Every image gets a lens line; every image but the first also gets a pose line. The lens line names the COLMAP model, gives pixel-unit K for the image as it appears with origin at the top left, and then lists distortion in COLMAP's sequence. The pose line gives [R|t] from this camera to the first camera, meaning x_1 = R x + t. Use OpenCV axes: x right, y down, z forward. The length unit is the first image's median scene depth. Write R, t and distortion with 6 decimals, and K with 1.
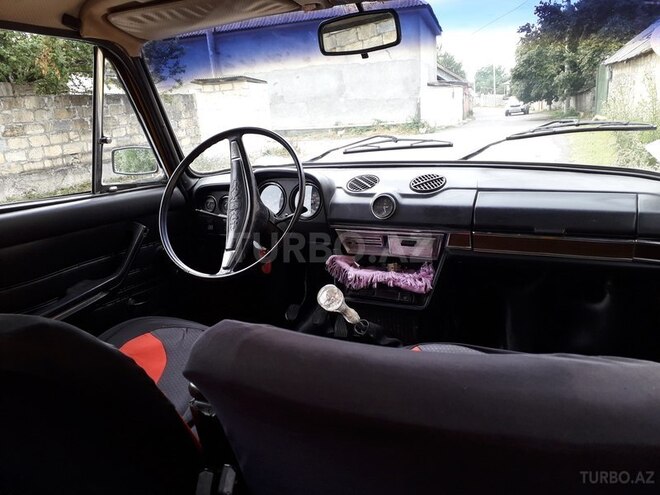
lens RADIAL K [[618.5, 0, 330.0], [0, 618.5, 247.5], [0, 0, 1]] dist [-0.009393, -0.013183]
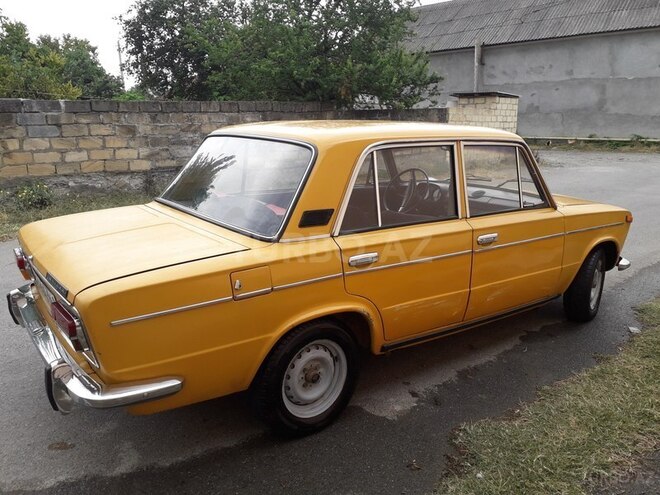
lens RADIAL K [[618.5, 0, 330.0], [0, 618.5, 247.5], [0, 0, 1]] dist [-0.009393, -0.013183]
pose [[0.911792, 0.150001, -0.382276, 0.038802], [-0.147496, 0.988406, 0.036038, 0.008118], [0.383249, 0.023525, 0.923345, -0.109862]]
